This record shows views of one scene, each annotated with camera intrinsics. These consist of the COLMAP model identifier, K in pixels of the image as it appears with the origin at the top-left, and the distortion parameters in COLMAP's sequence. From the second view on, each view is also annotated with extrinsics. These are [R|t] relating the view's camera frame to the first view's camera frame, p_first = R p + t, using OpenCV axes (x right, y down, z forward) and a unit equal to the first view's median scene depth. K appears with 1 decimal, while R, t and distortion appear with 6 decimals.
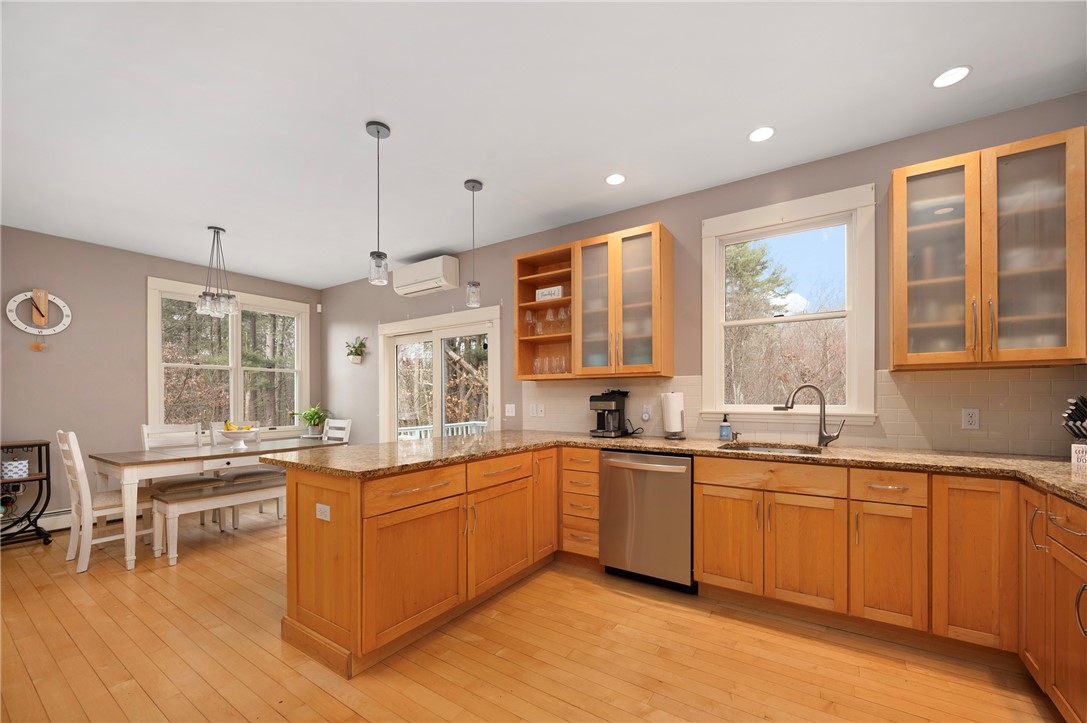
lens RADIAL K [[437.2, 0, 540.0], [0, 437.2, 399.4], [0, 0, 1]] dist [0.001725, 0.000160]
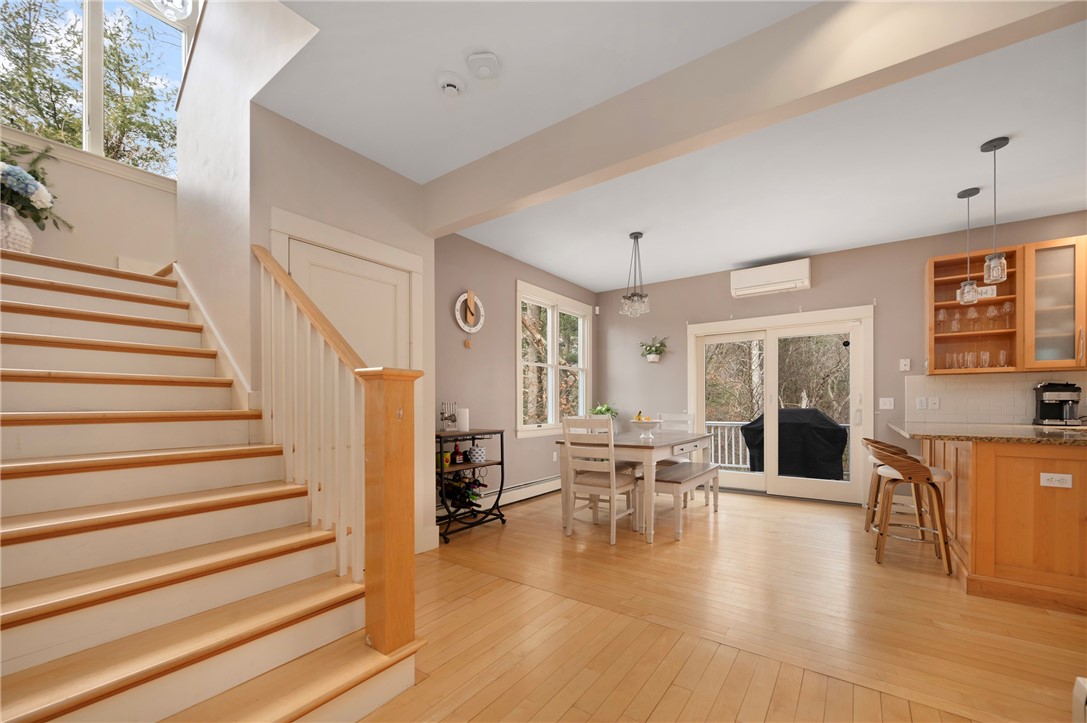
lens RADIAL K [[435.1, 0, 549.4], [0, 435.1, 407.3], [0, 0, 1]] dist [0.001043, 0.000082]
pose [[0.999854, 0.002258, -0.016919, -0.969657], [-0.002188, 0.999989, 0.004166, 0.035222], [0.016928, -0.004129, 0.999848, -0.086033]]
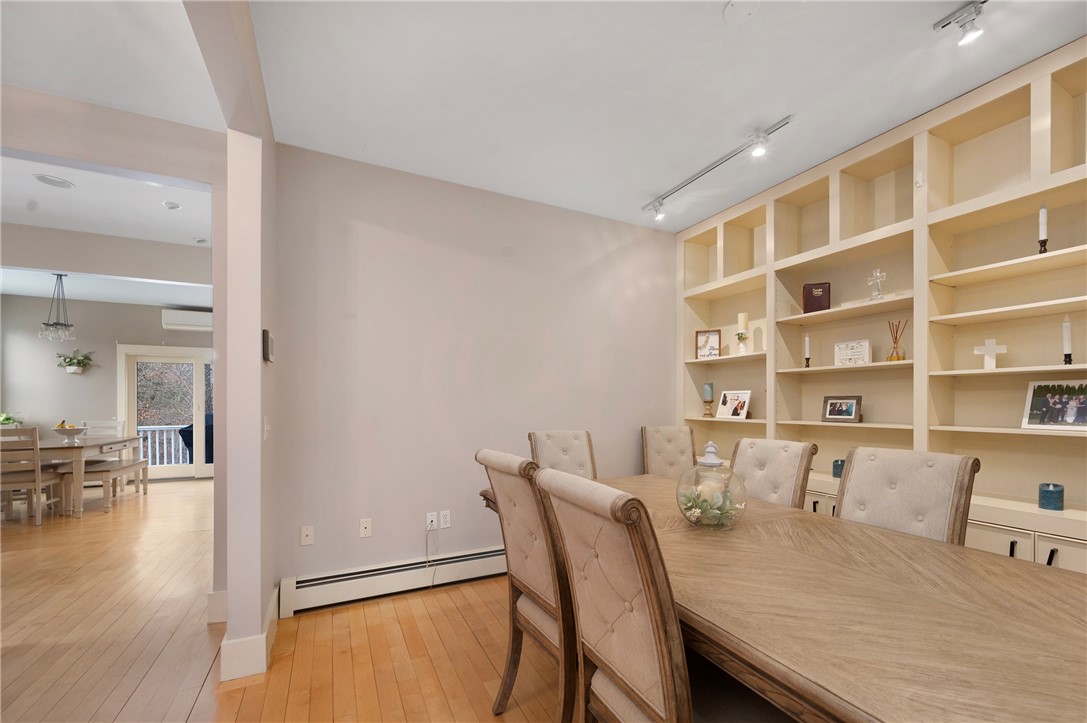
lens RADIAL K [[437.2, 0, 540.0], [0, 437.2, 399.4], [0, 0, 1]] dist [0.001725, 0.000160]
pose [[0.489888, 0.011833, 0.871705, -1.214086], [0.001575, 0.999894, -0.014458, 0.006018], [-0.871784, 0.008456, 0.489818, -0.902600]]
